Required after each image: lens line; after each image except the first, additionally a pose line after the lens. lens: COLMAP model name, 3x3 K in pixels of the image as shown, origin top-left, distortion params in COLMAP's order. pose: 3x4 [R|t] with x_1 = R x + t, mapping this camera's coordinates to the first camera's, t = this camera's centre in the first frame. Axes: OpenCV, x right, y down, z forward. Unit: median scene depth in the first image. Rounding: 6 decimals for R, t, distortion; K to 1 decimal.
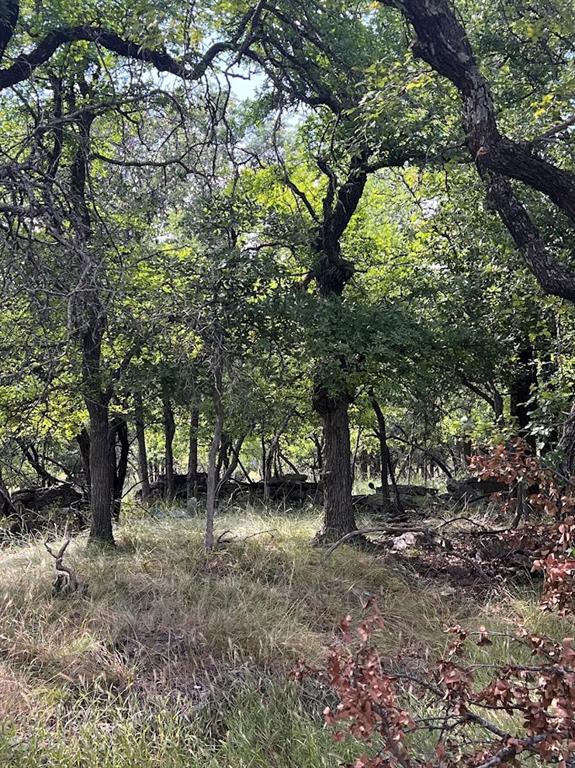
lens RADIAL K [[617.7, 0, 287.5], [0, 617.7, 384.0], [0, 0, 1]] dist [0.097698, -0.079061]
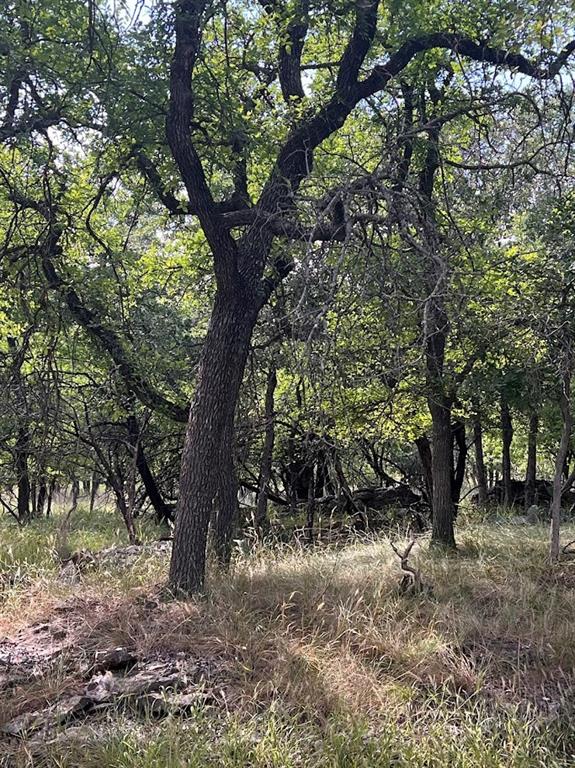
lens RADIAL K [[617.7, 0, 287.5], [0, 617.7, 384.0], [0, 0, 1]] dist [0.097698, -0.079061]
pose [[0.992790, 0.014043, -0.119039, -0.429470], [-0.014214, 0.999899, -0.000589, -0.001684], [0.119019, 0.002277, 0.992889, -0.027866]]
